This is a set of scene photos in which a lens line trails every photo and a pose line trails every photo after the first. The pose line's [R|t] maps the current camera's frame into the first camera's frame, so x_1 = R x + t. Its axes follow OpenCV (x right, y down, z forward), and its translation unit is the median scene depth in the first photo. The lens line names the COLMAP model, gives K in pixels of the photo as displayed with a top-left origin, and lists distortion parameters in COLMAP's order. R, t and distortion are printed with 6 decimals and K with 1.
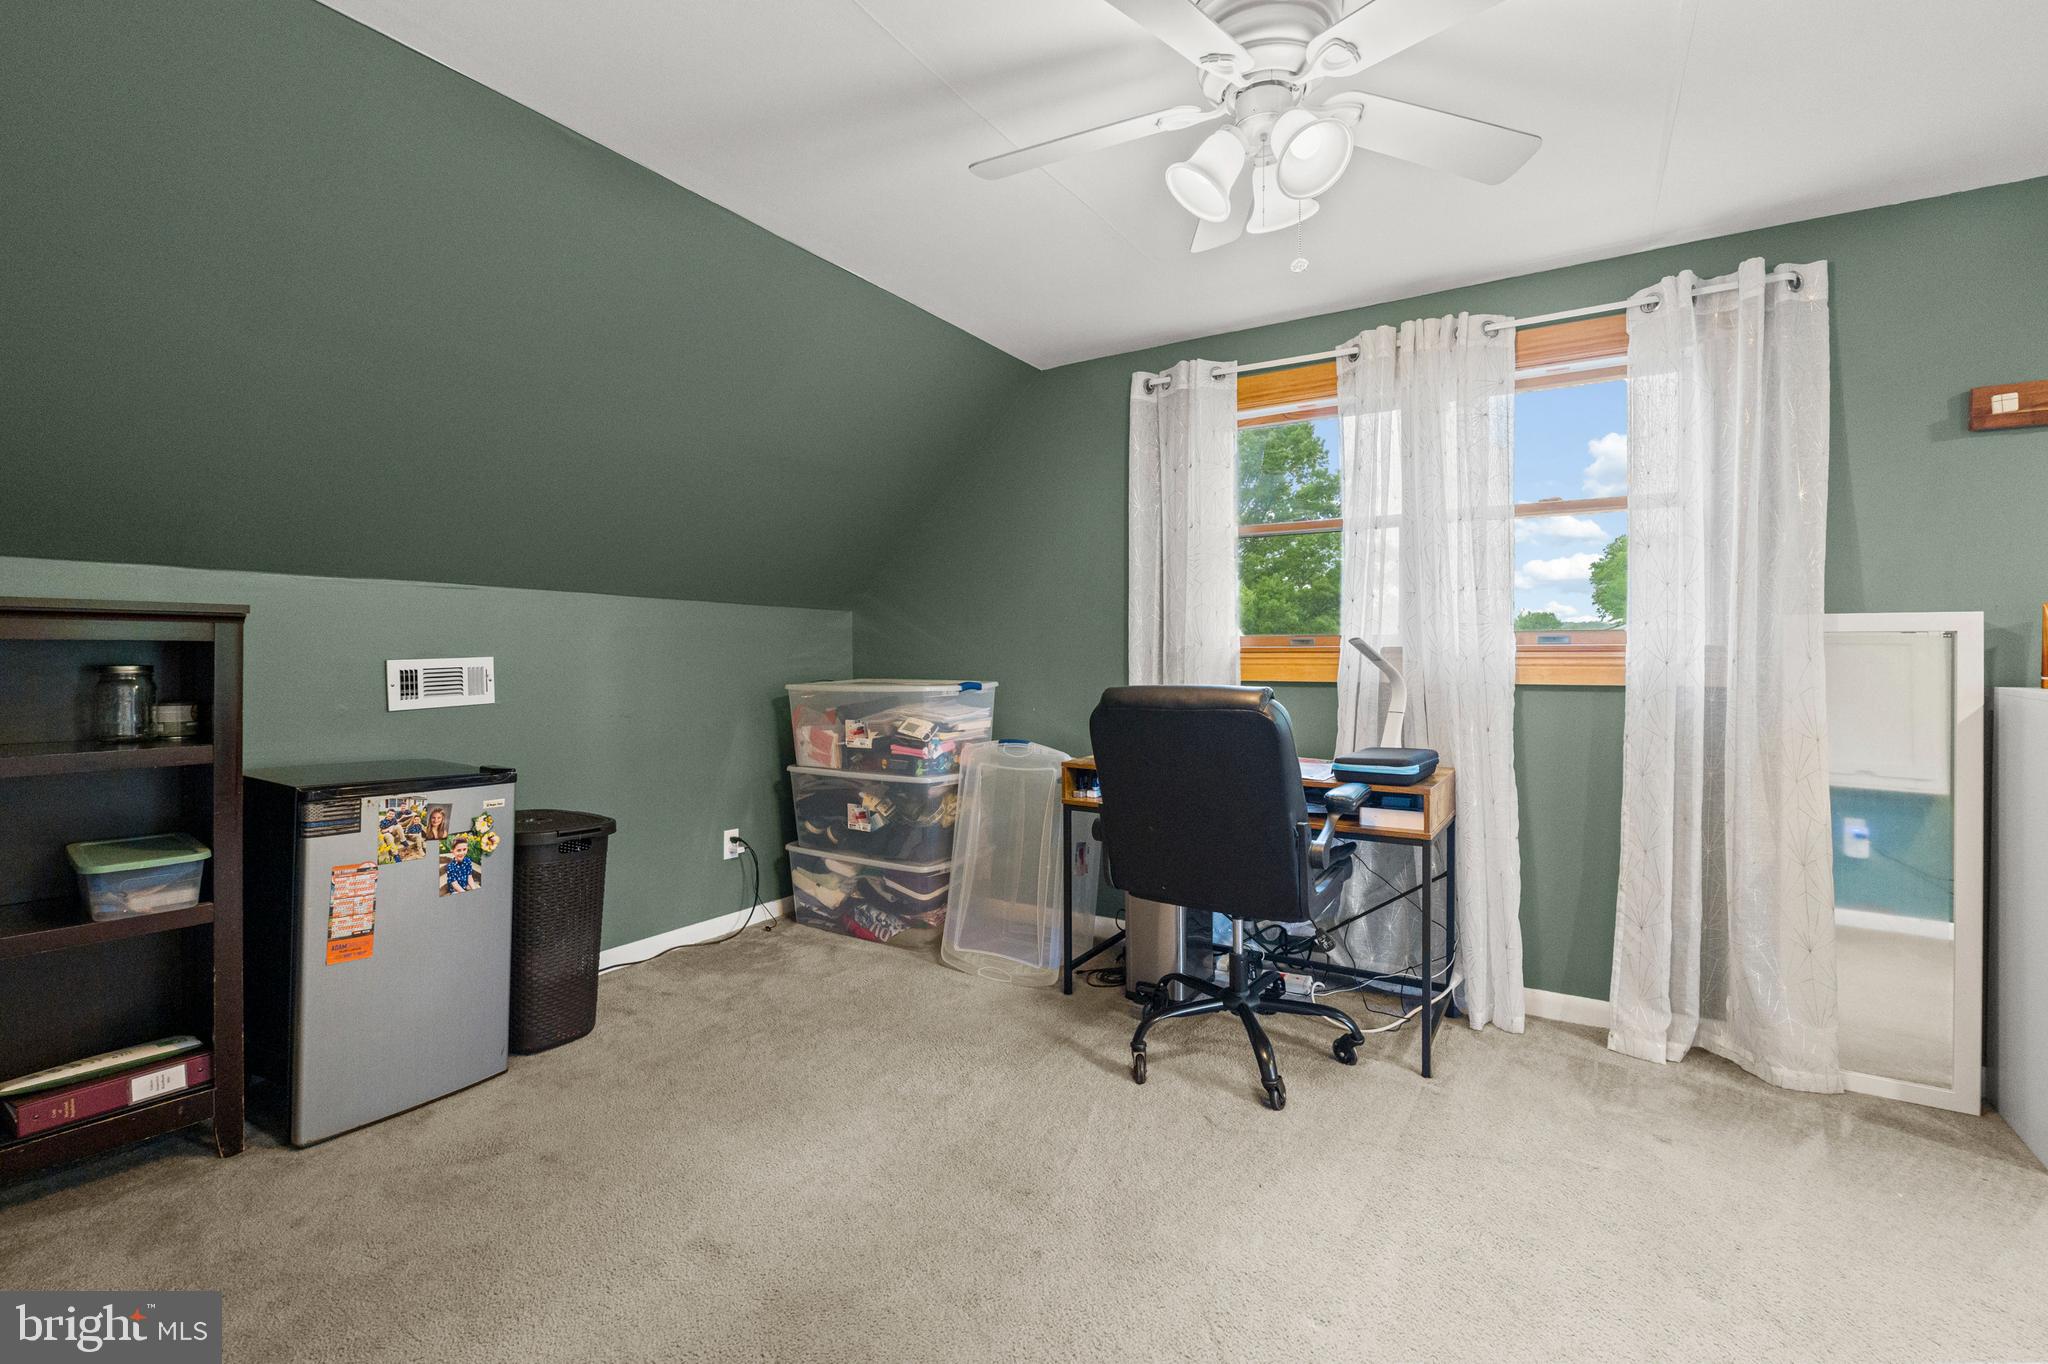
lens RADIAL K [[902.3, 0, 1033.7], [0, 902.3, 669.9], [0, 0, 1]] dist [-0.005371, -0.000001]
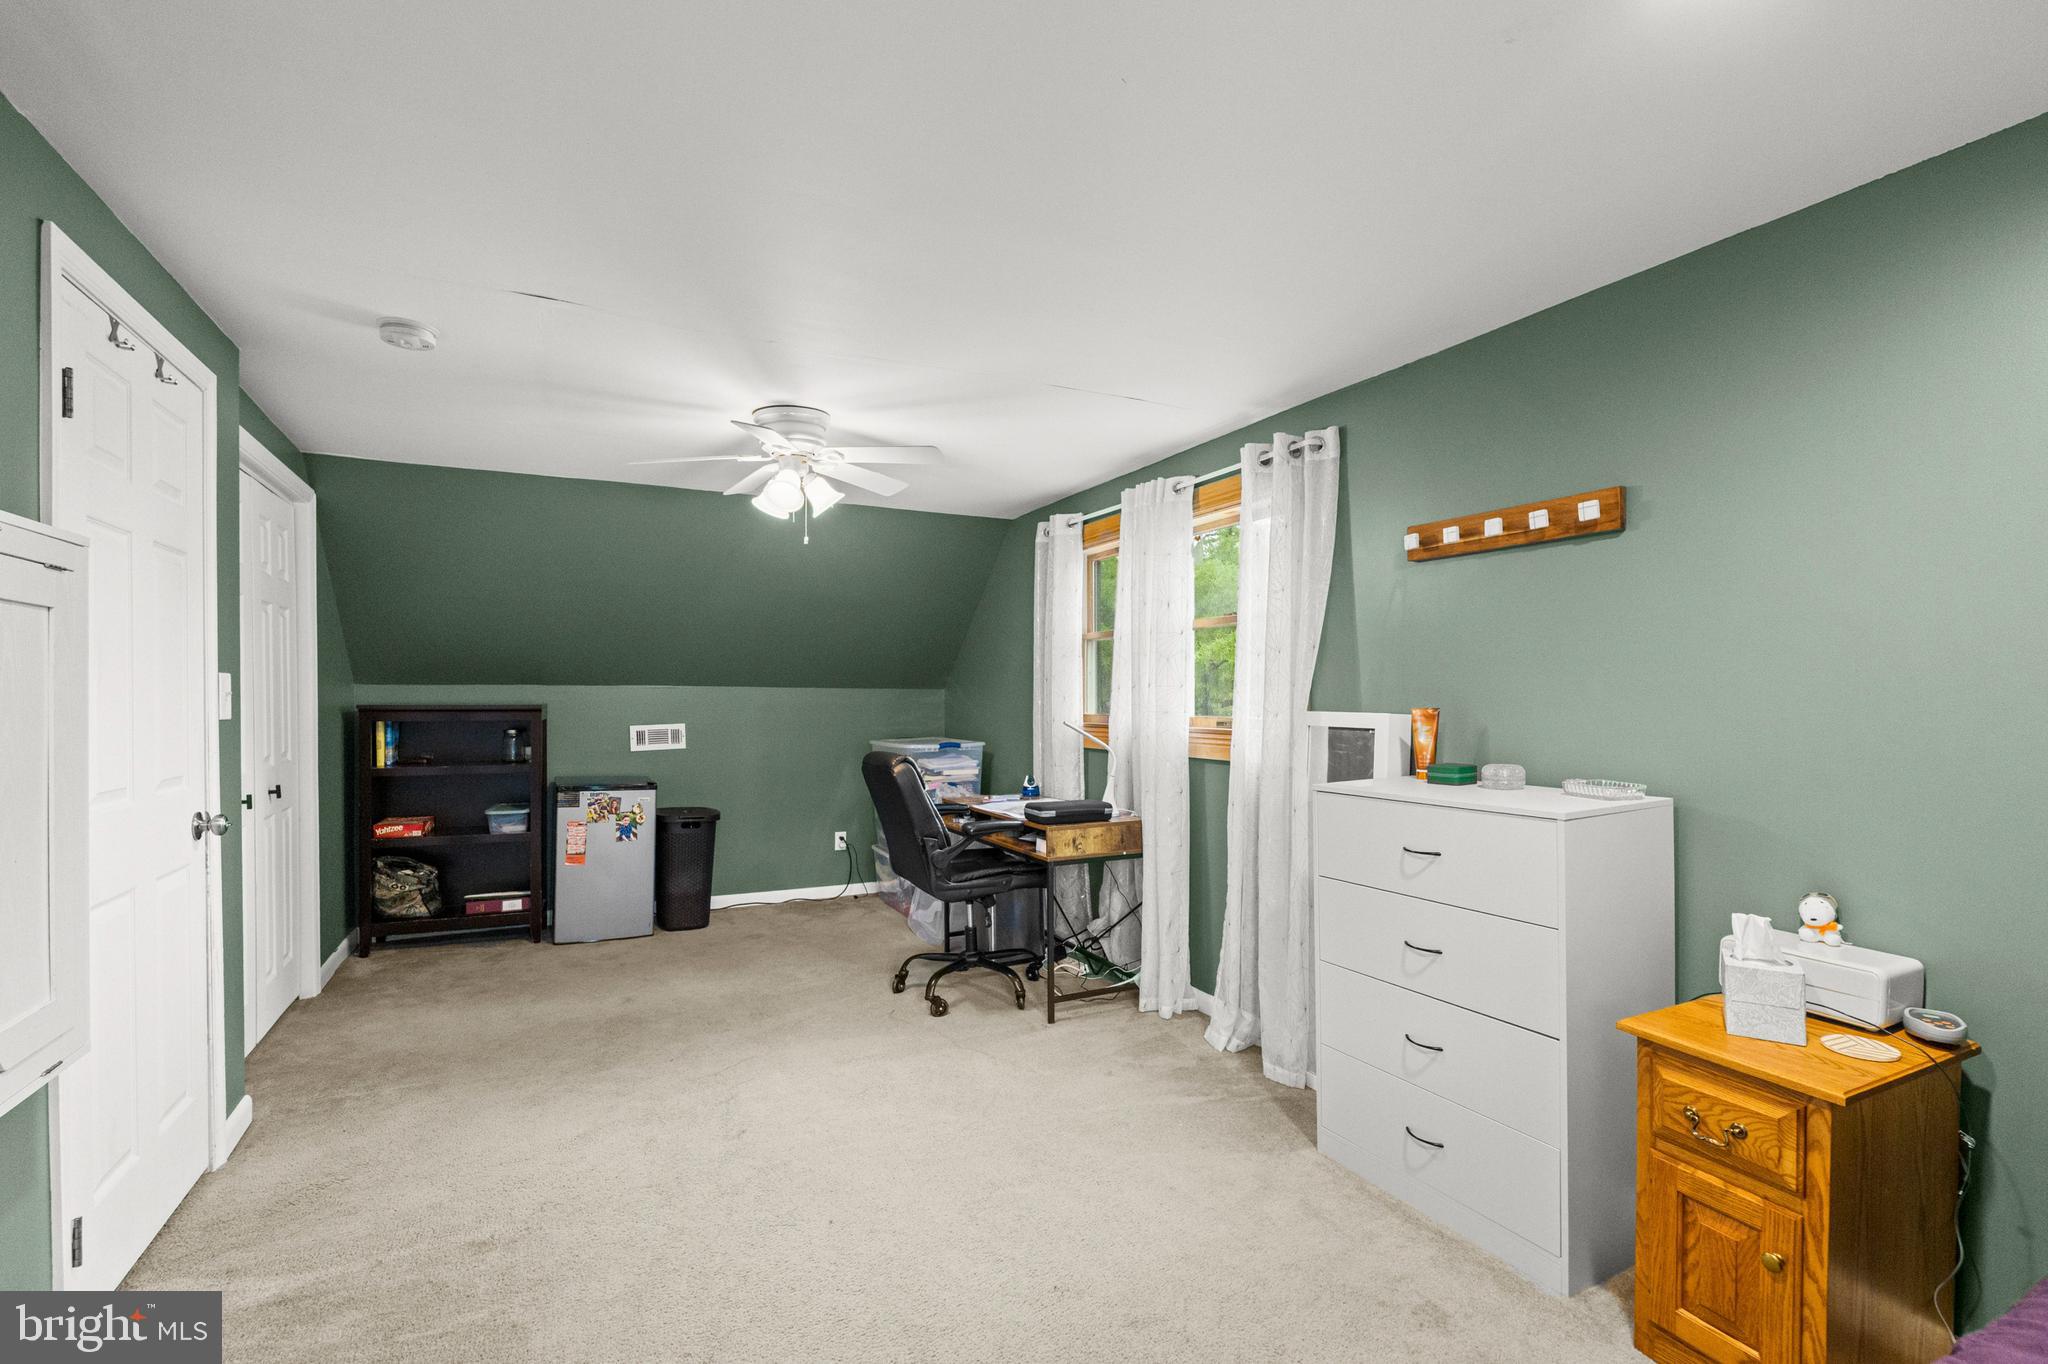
lens RADIAL K [[918.2, 0, 1024.3], [0, 918.2, 709.1], [0, 0, 1]] dist [-0.000608, -0.000032]
pose [[0.853253, 0.007420, -0.521444, 1.147882], [-0.009121, 0.999958, -0.000696, -0.057493], [0.521417, 0.005350, 0.853285, -0.297939]]
